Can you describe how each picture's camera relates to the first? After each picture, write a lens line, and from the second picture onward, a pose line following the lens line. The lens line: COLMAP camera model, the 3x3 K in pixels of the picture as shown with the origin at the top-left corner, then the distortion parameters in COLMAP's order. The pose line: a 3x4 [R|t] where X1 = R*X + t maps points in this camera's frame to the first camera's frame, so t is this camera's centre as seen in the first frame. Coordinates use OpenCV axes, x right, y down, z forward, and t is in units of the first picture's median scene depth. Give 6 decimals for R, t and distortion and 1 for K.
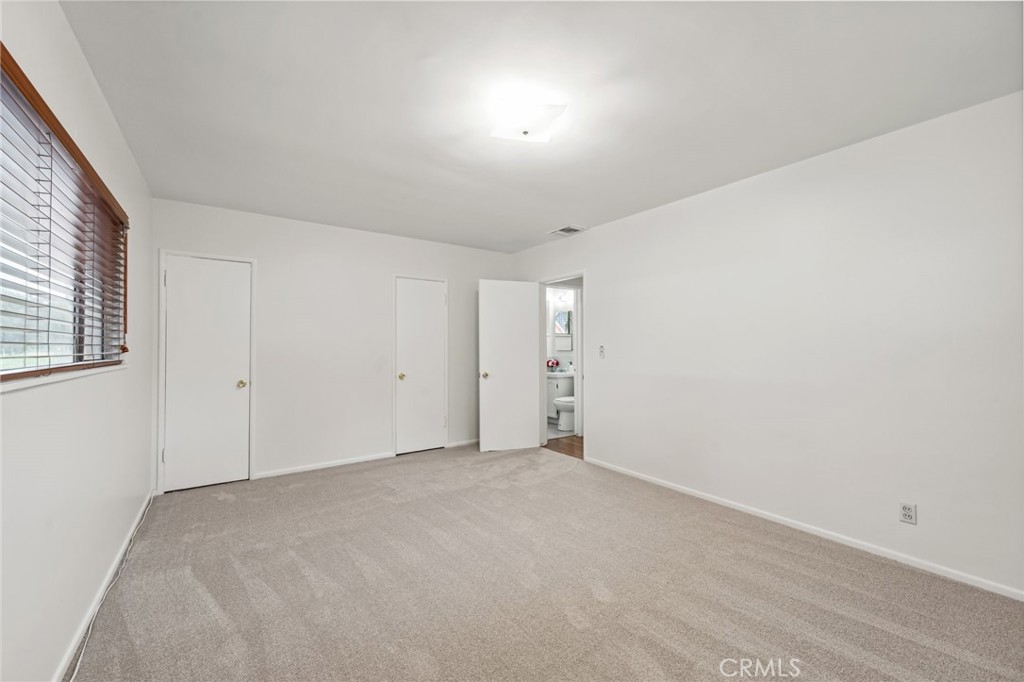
lens RADIAL K [[407.1, 0, 504.3], [0, 407.1, 344.8], [0, 0, 1]] dist [0.000678, -0.000254]
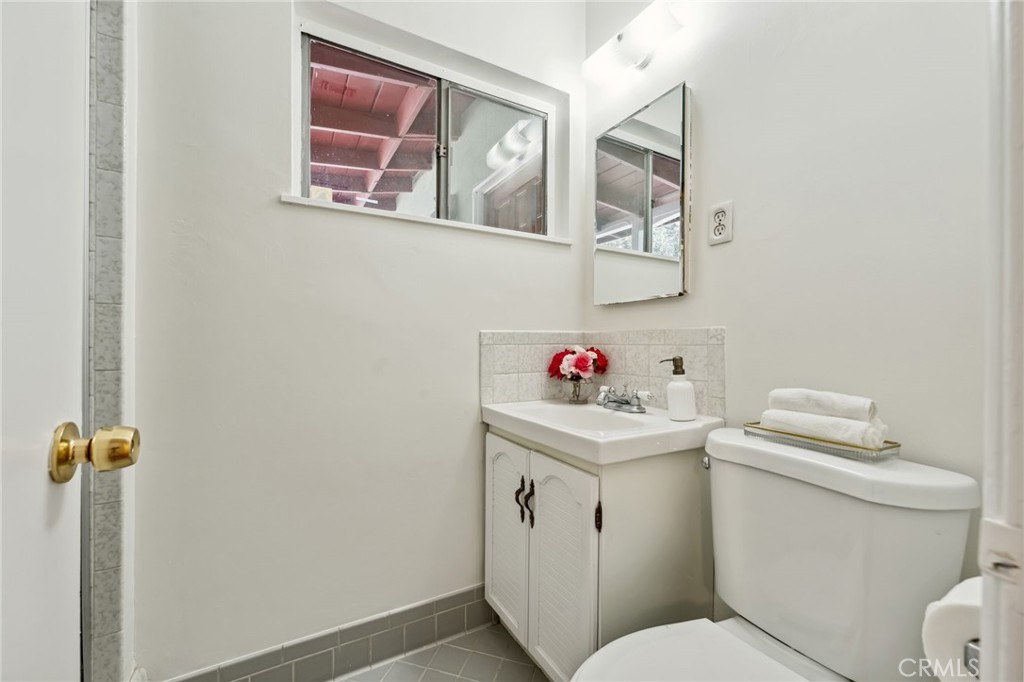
lens RADIAL K [[407.1, 0, 504.3], [0, 407.1, 344.8], [0, 0, 1]] dist [0.000678, -0.000254]
pose [[0.995106, 0.013121, -0.097942, 0.100764], [-0.011820, 0.999834, 0.013853, 0.033152], [0.098107, -0.012628, 0.995096, 0.783958]]
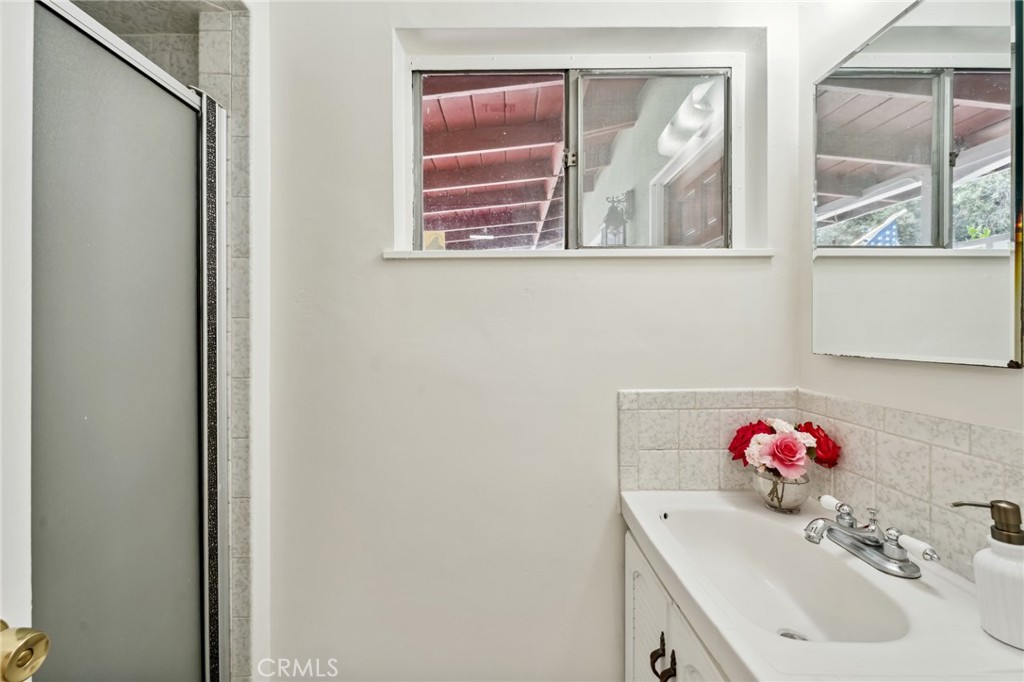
lens RADIAL K [[408.1, 0, 501.7], [0, 408.1, 333.4], [0, 0, 1]] dist [-0.002187, -0.000301]
pose [[0.817899, 0.008256, -0.575302, 0.120921], [0.000786, 0.999880, 0.015466, 0.004569], [0.575361, -0.013102, 0.817795, 0.838156]]
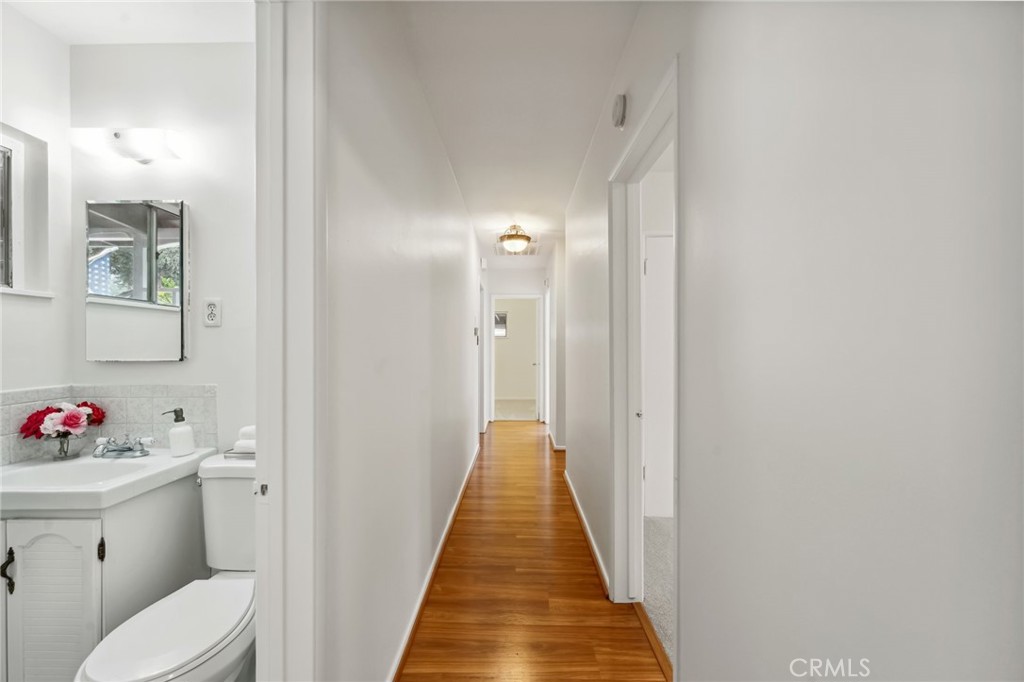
lens RADIAL K [[402.7, 0, 507.9], [0, 402.7, 346.9], [0, 0, 1]] dist [-0.001930, -0.000106]
pose [[0.580558, 0.003527, 0.814211, 0.079932], [-0.008807, 0.999959, 0.001948, 0.002881], [-0.814171, -0.008302, 0.580566, 0.679201]]
